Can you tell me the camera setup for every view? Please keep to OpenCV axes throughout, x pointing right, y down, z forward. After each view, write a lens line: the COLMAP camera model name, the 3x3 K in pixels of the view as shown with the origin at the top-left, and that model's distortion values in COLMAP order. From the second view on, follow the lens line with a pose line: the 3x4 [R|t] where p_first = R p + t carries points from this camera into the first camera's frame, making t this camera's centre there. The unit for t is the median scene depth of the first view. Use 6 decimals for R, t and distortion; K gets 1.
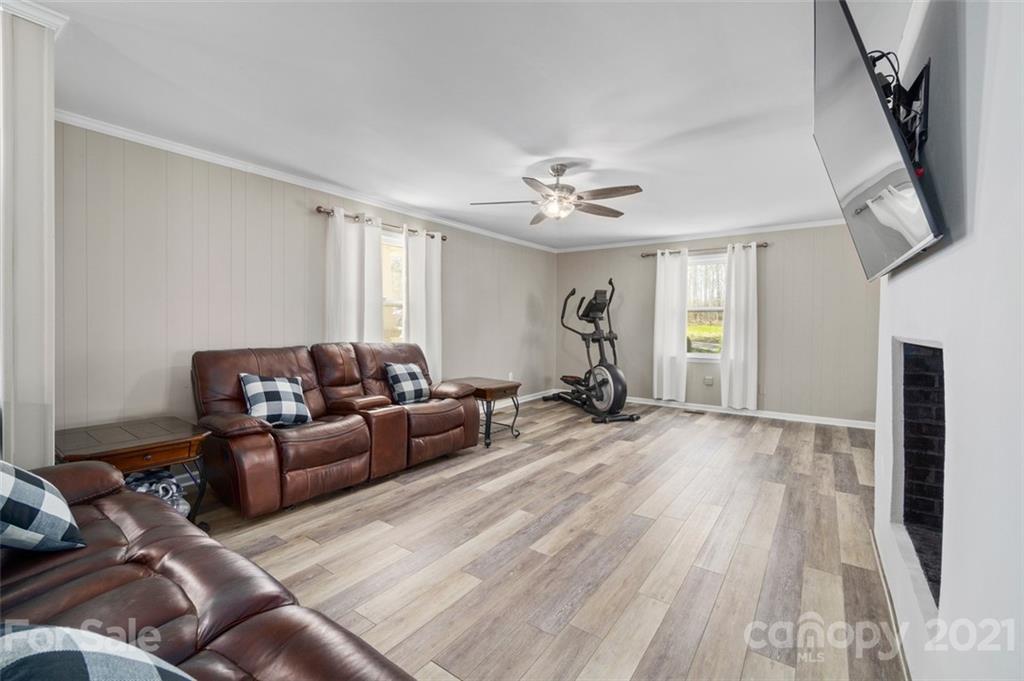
lens RADIAL K [[438.8, 0, 508.9], [0, 438.8, 329.7], [0, 0, 1]] dist [-0.003407, 0.000312]
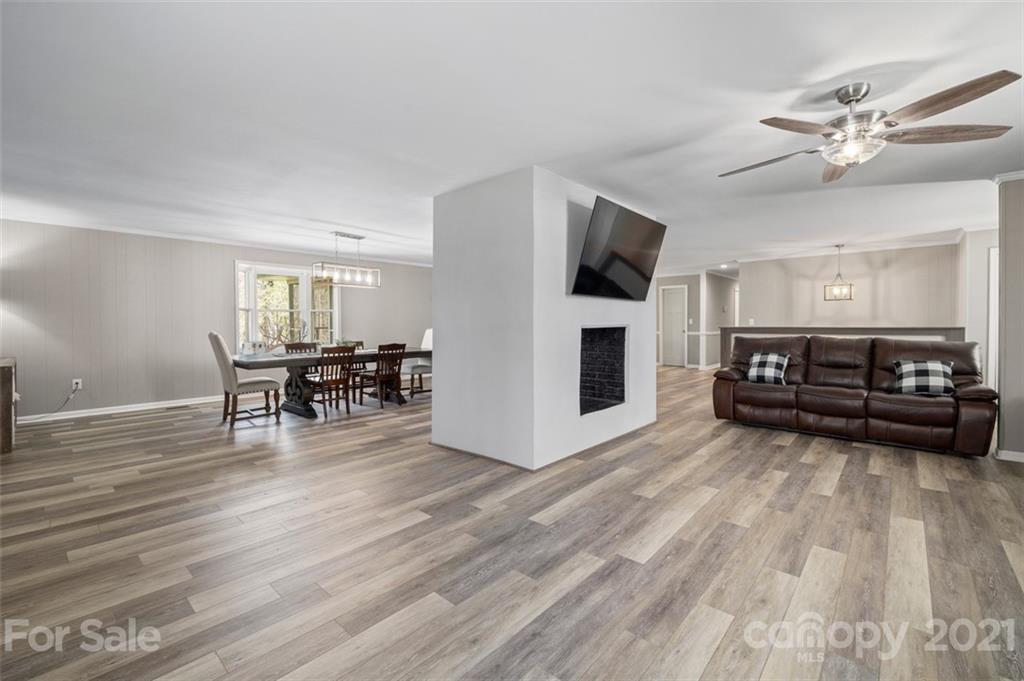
lens RADIAL K [[438.8, 0, 514.6], [0, 438.8, 330.8], [0, 0, 1]] dist [-0.003407, 0.000312]
pose [[-0.994795, -0.009098, 0.101492, 0.633773], [-0.005520, 0.999355, 0.035477, -0.020574], [-0.101749, 0.034732, -0.994204, 1.967817]]
